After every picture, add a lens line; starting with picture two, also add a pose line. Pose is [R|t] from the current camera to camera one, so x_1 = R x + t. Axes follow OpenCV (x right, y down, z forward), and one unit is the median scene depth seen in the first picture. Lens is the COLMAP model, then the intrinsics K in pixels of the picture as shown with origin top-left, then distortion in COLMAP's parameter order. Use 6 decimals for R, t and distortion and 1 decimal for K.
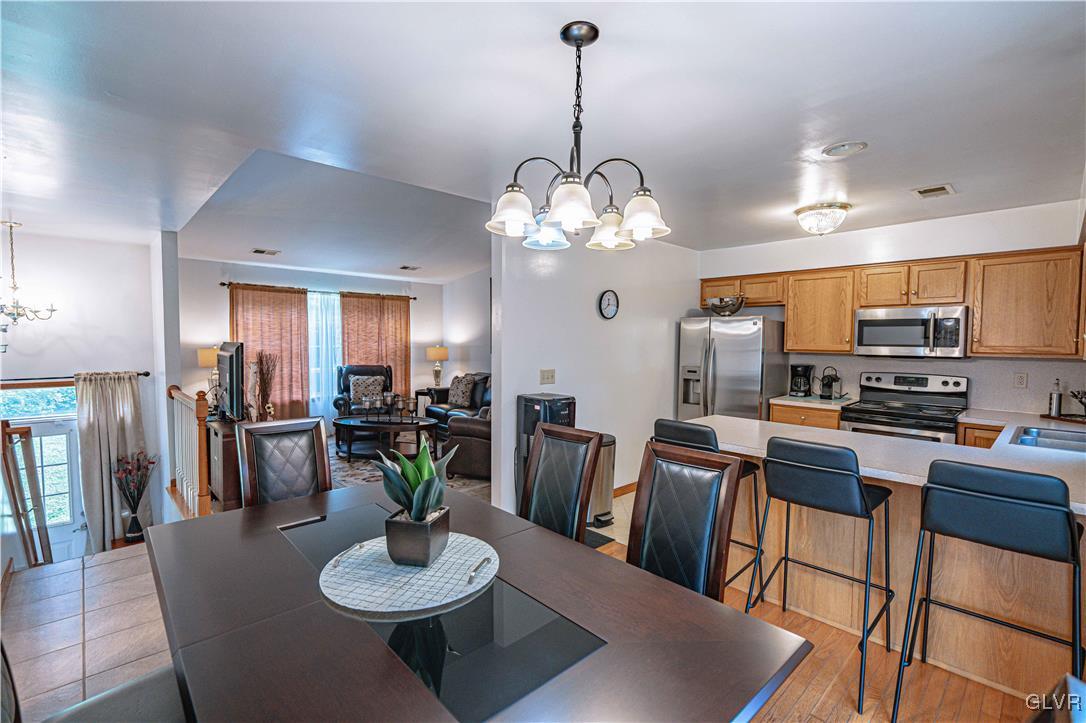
lens RADIAL K [[487.7, 0, 542.3], [0, 487.7, 364.3], [0, 0, 1]] dist [-0.002203, 0.001286]
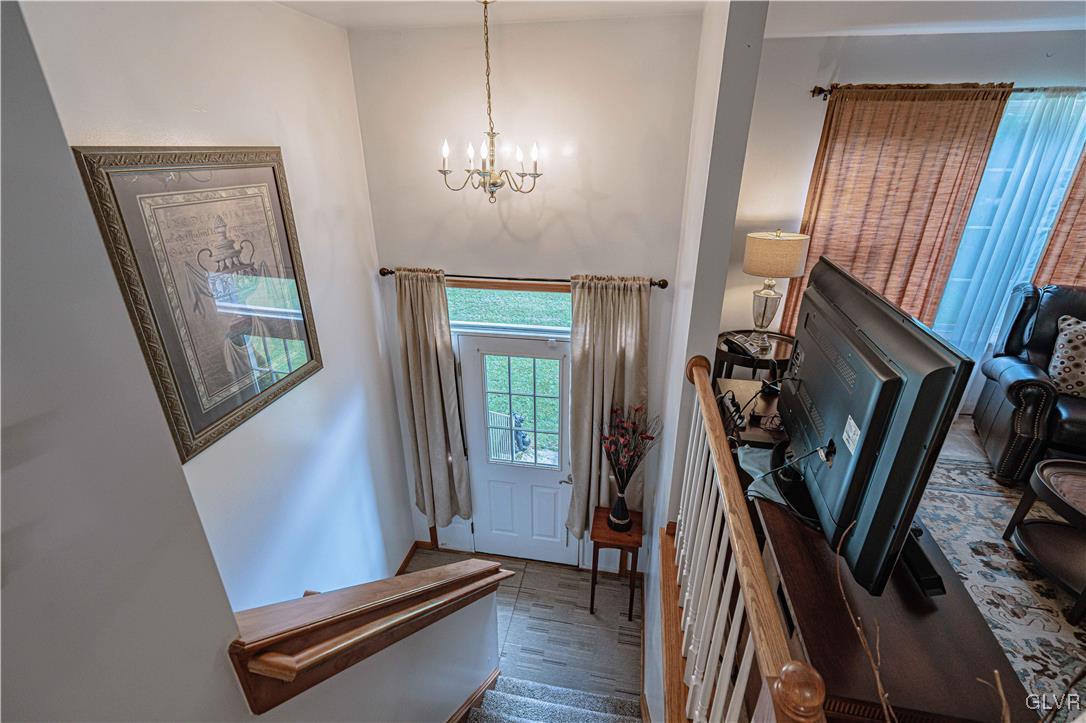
lens RADIAL K [[487.7, 0, 543.1], [0, 487.7, 357.8], [0, 0, 1]] dist [-0.002203, 0.001286]
pose [[0.589314, 0.312380, -0.745069, -0.452030], [-0.038816, 0.932107, 0.360097, -0.099195], [0.806971, -0.183290, 0.561429, 0.561730]]
